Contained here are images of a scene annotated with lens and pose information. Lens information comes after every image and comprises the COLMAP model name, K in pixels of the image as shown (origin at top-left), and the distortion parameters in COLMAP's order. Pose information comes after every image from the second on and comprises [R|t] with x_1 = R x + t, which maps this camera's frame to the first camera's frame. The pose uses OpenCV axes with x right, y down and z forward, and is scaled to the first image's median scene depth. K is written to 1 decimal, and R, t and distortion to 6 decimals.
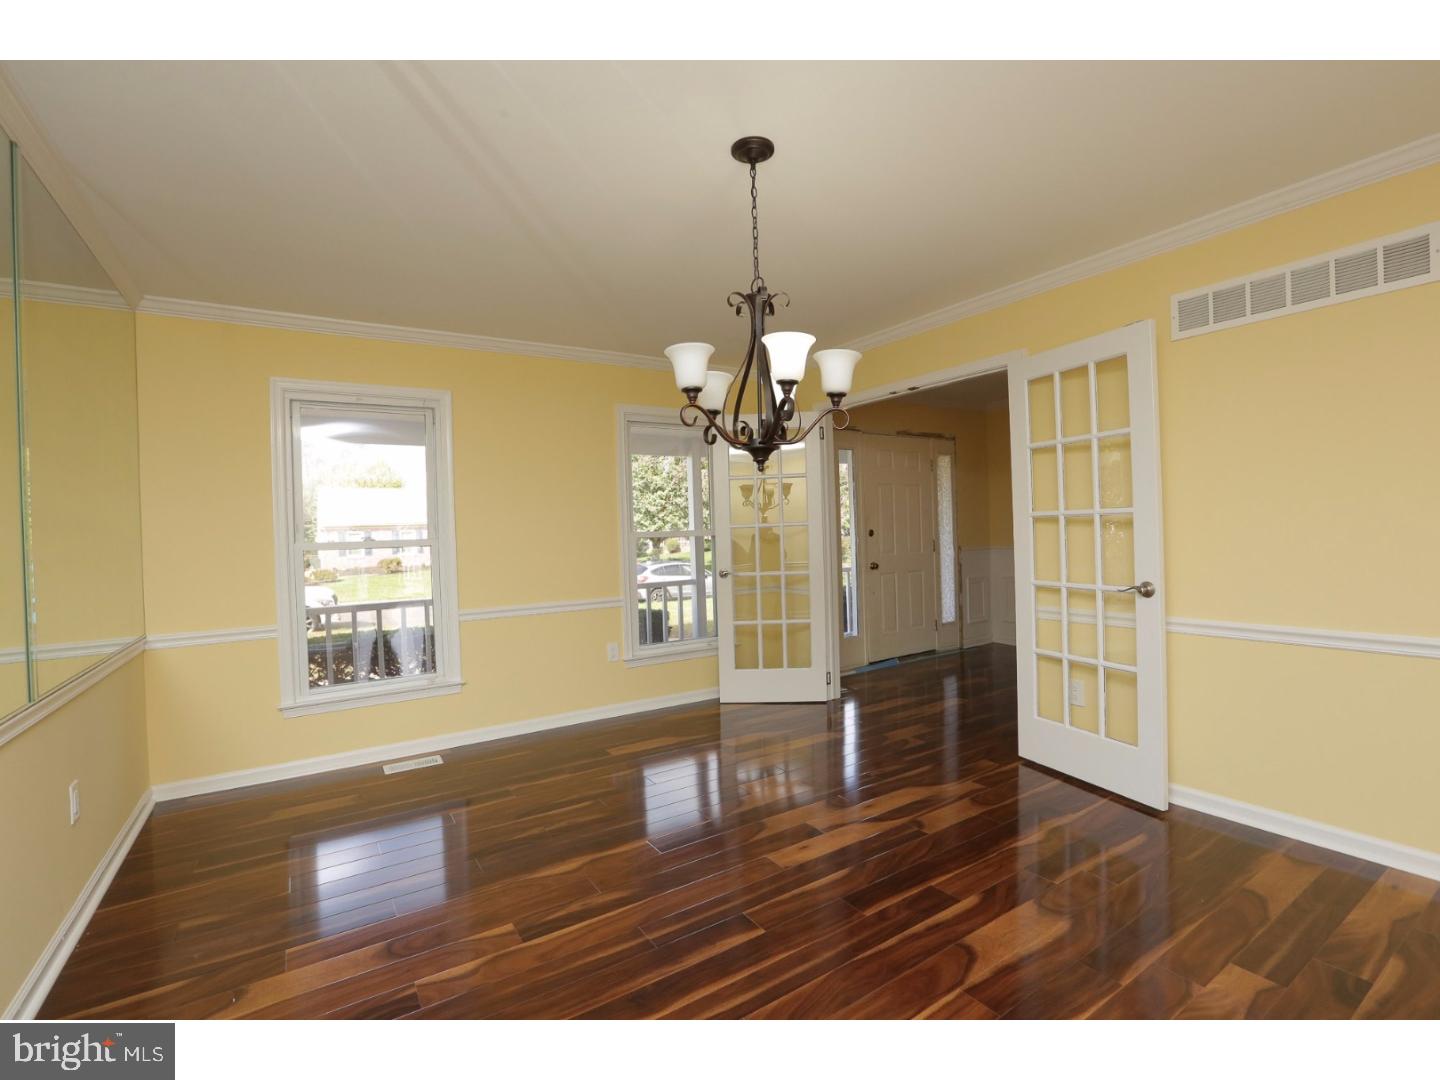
lens RADIAL K [[662.6, 0, 720.7], [0, 662.6, 535.7], [0, 0, 1]] dist [-0.033322, 0.009381]
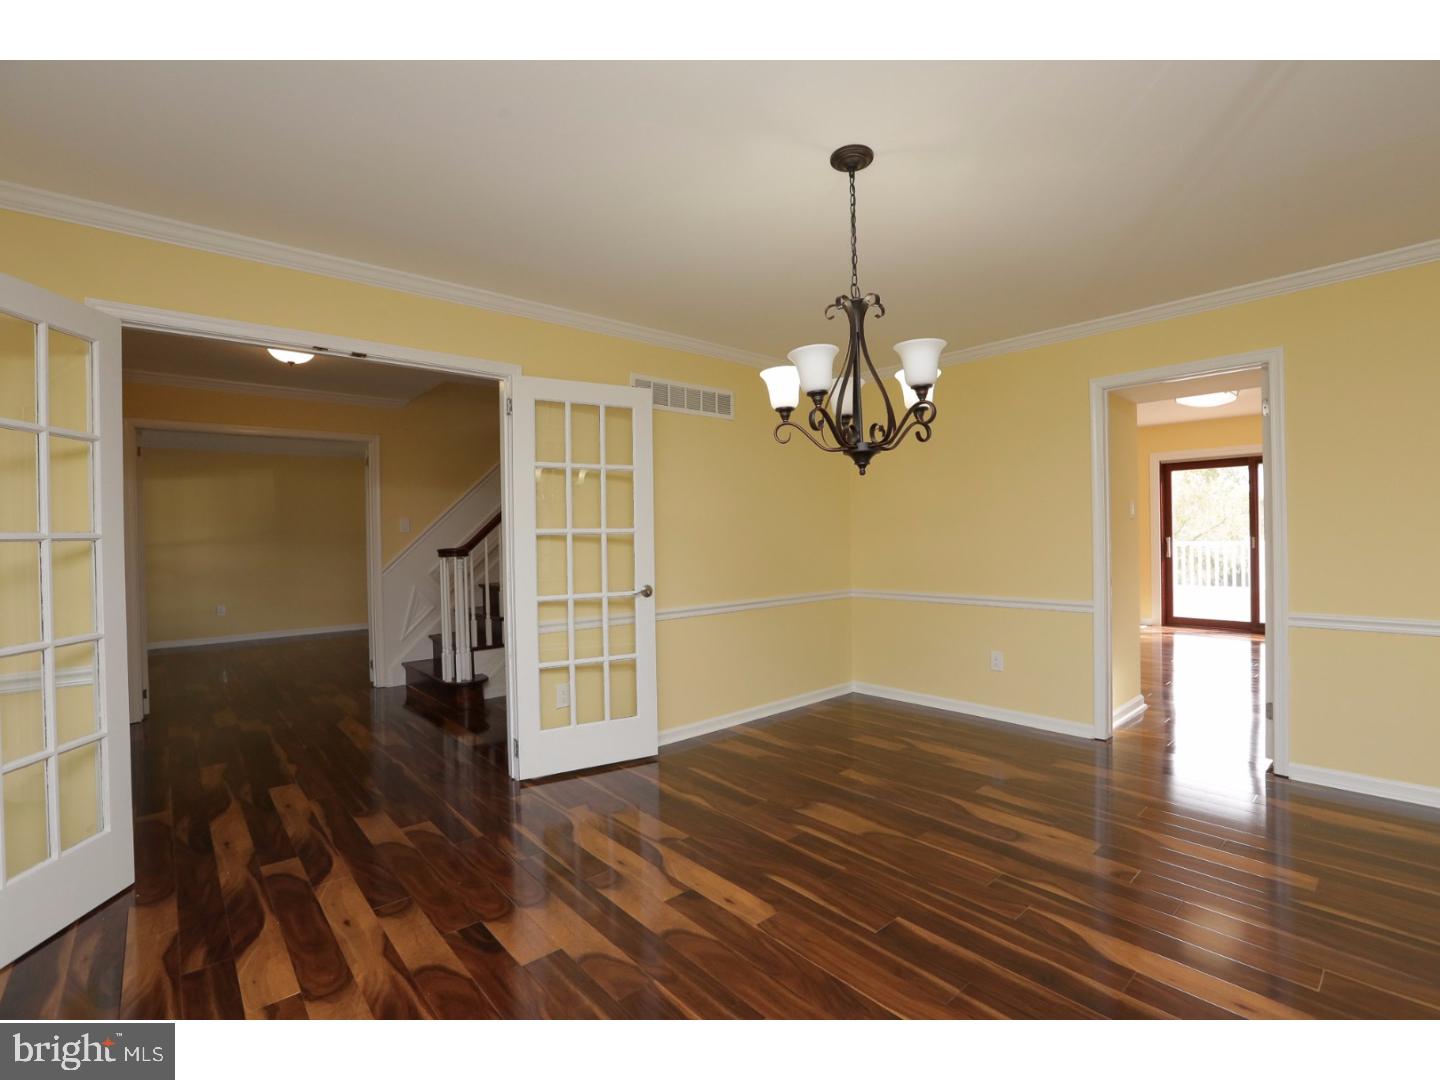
lens RADIAL K [[662.6, 0, 718.0], [0, 662.6, 543.4], [0, 0, 1]] dist [-0.033322, 0.009381]
pose [[-0.146933, 0.021950, 0.988903, -0.809396], [0.031551, 0.999349, -0.017494, 0.016226], [-0.988643, 0.028630, -0.147530, 1.232162]]
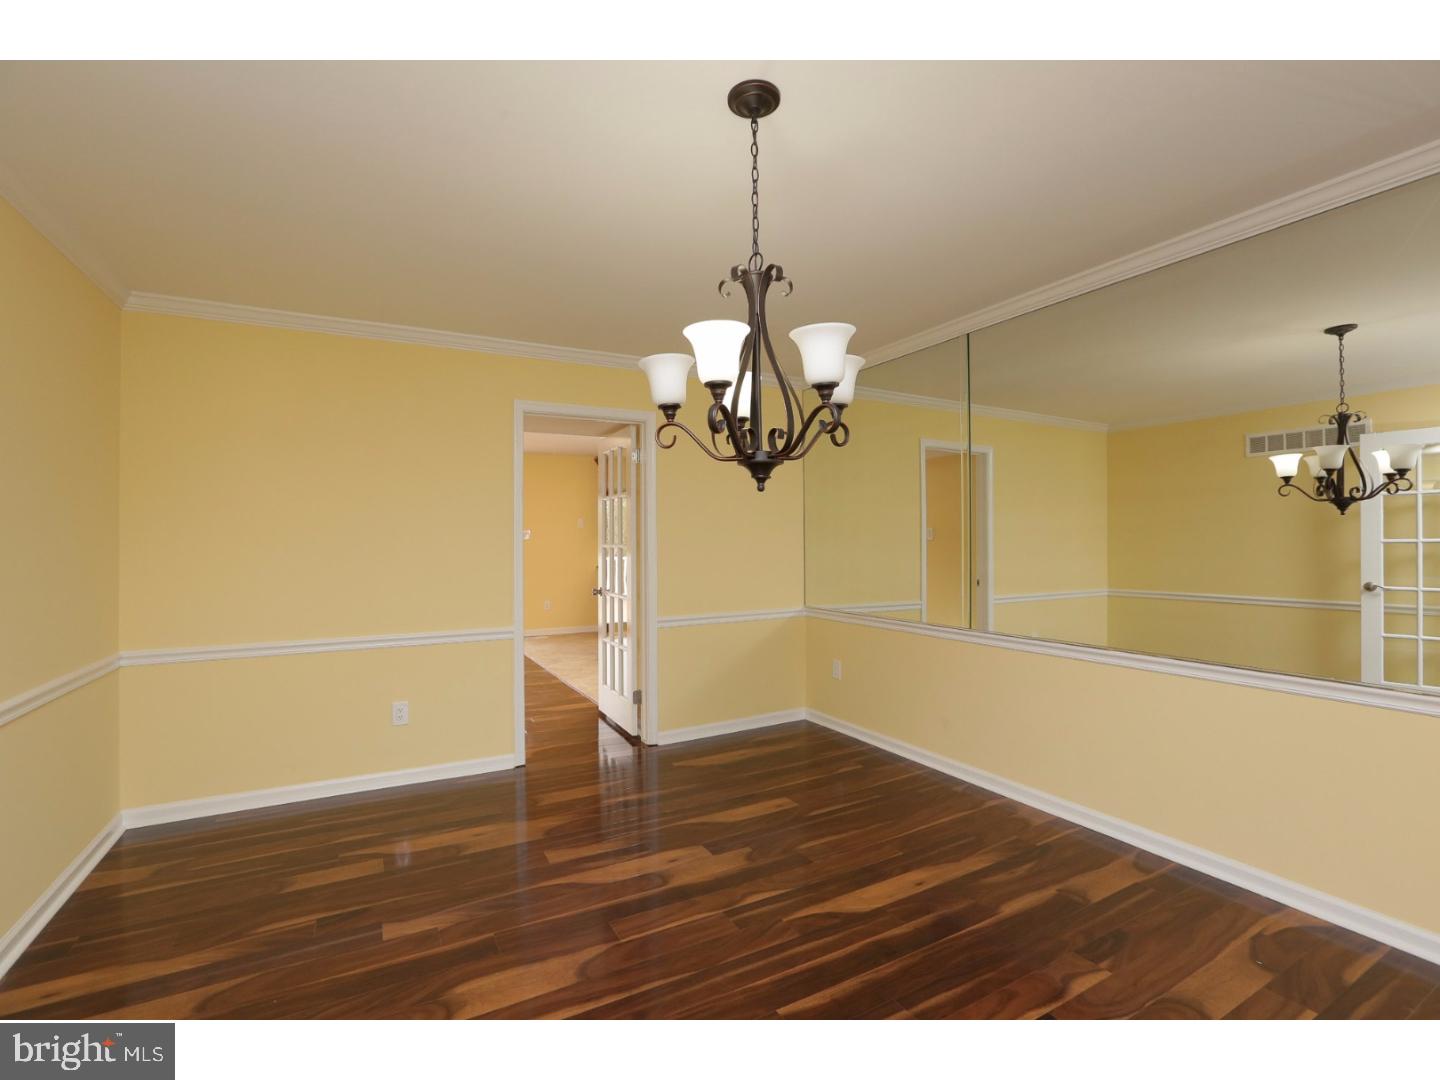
lens RADIAL K [[662.6, 0, 718.6], [0, 662.6, 529.9], [0, 0, 1]] dist [-0.033322, 0.009381]
pose [[-0.996808, 0.038499, 0.069938, 0.051922], [0.037905, 0.999233, -0.009814, -0.038486], [-0.070262, -0.007132, -0.997503, 1.645876]]
